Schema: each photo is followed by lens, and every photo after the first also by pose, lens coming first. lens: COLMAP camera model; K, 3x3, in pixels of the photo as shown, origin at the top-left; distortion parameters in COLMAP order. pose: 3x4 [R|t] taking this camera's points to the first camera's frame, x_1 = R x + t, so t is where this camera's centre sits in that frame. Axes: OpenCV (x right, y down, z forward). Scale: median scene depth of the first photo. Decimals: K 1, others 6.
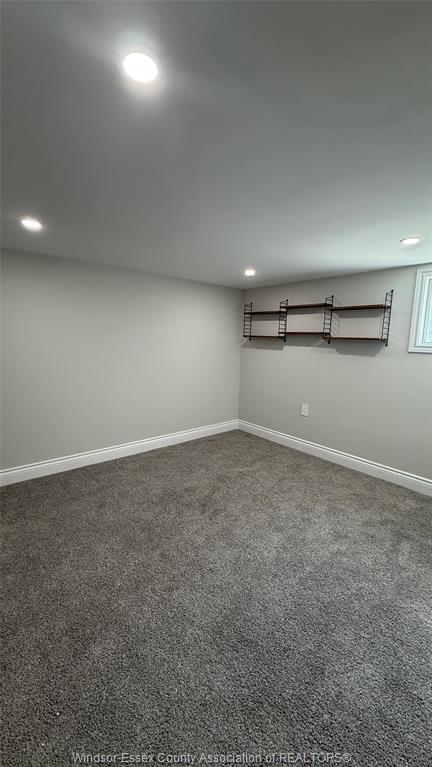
lens RADIAL K [[303.2, 0, 216.0], [0, 303.2, 383.5], [0, 0, 1]] dist [-0.000435, -0.000015]
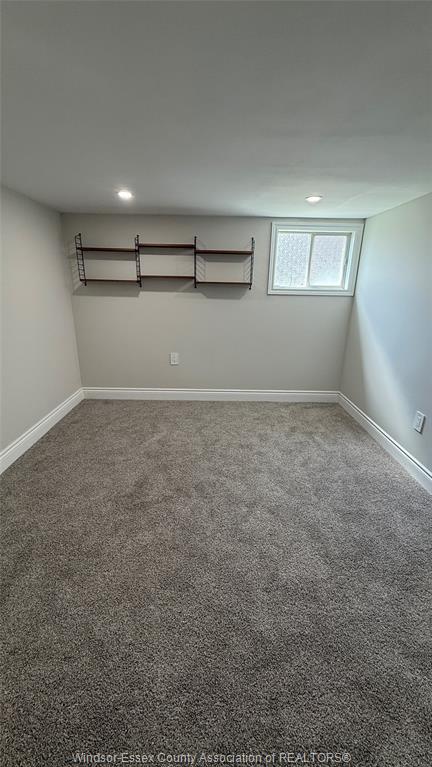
lens RADIAL K [[303.2, 0, 216.0], [0, 303.2, 383.5], [0, 0, 1]] dist [-0.000435, -0.000015]
pose [[0.644586, -0.256855, 0.720093, -0.388283], [0.115069, 0.963740, 0.240760, -0.063516], [-0.755823, -0.072330, 0.650769, 0.286965]]
